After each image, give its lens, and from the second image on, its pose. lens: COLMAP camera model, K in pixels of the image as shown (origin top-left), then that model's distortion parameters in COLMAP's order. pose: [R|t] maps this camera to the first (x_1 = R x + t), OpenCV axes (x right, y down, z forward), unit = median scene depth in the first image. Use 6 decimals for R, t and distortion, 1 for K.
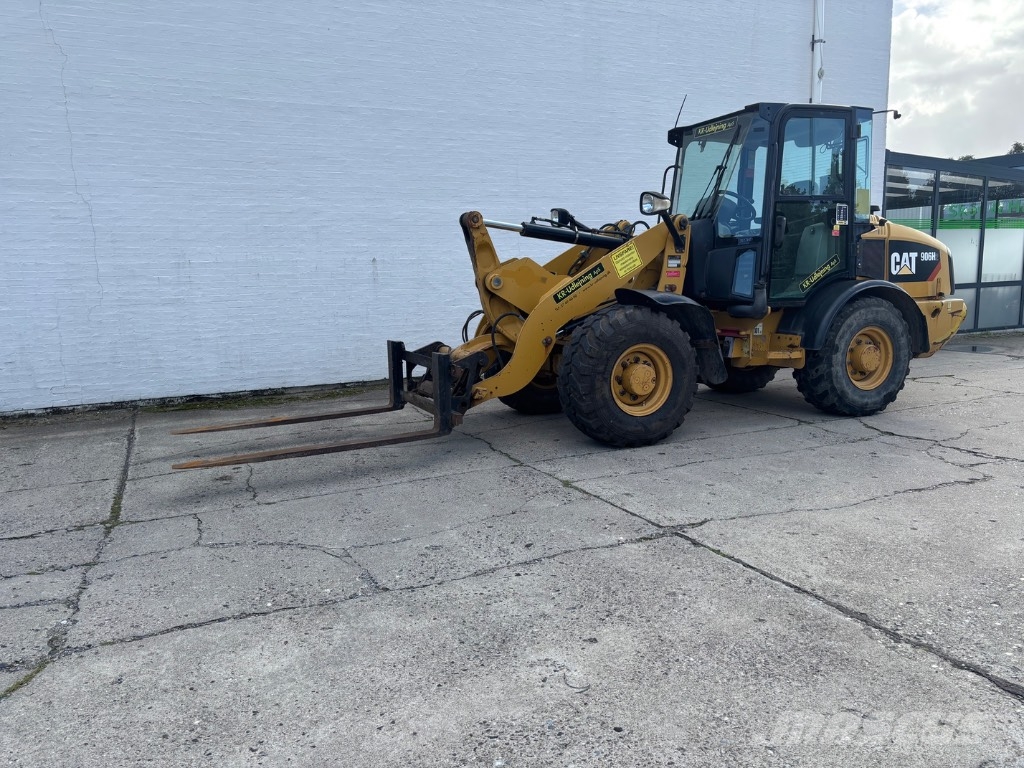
lens RADIAL K [[773.8, 0, 518.9], [0, 773.8, 377.2], [0, 0, 1]] dist [0.054052, -0.049939]
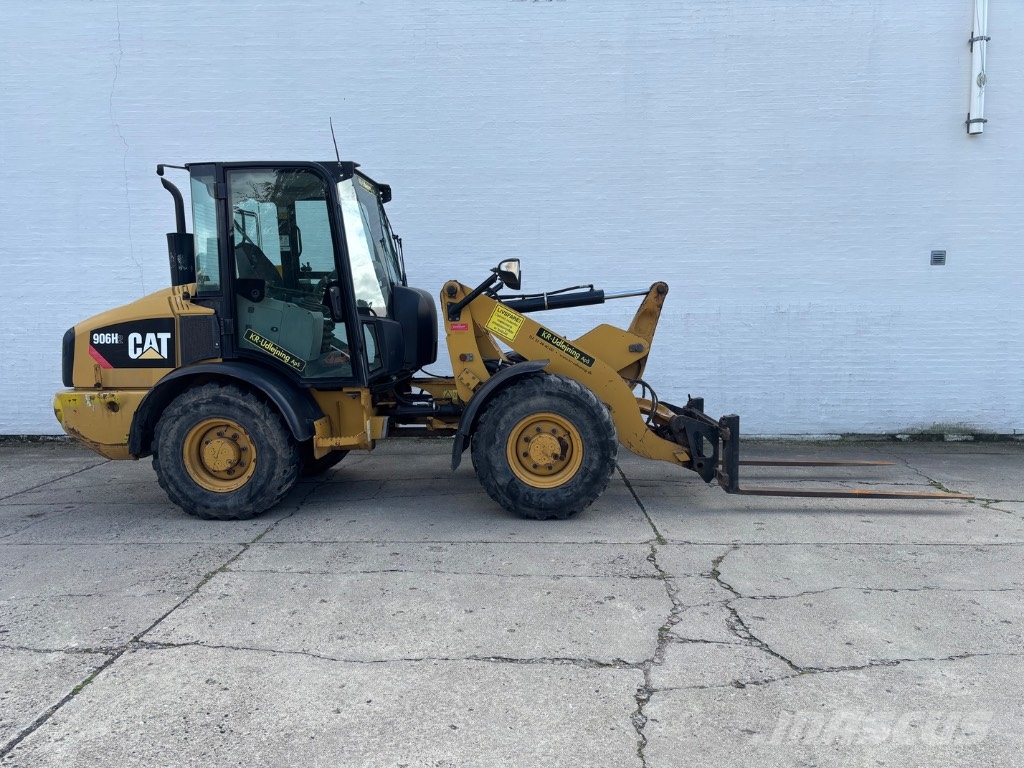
lens RADIAL K [[774.9, 0, 507.9], [0, 774.9, 384.2], [0, 0, 1]] dist [0.052852, -0.046760]
pose [[0.889940, 0.059038, -0.452241, 0.559640], [-0.080590, 0.996339, -0.028521, -0.061716], [0.448902, 0.061828, 0.891440, 0.228846]]
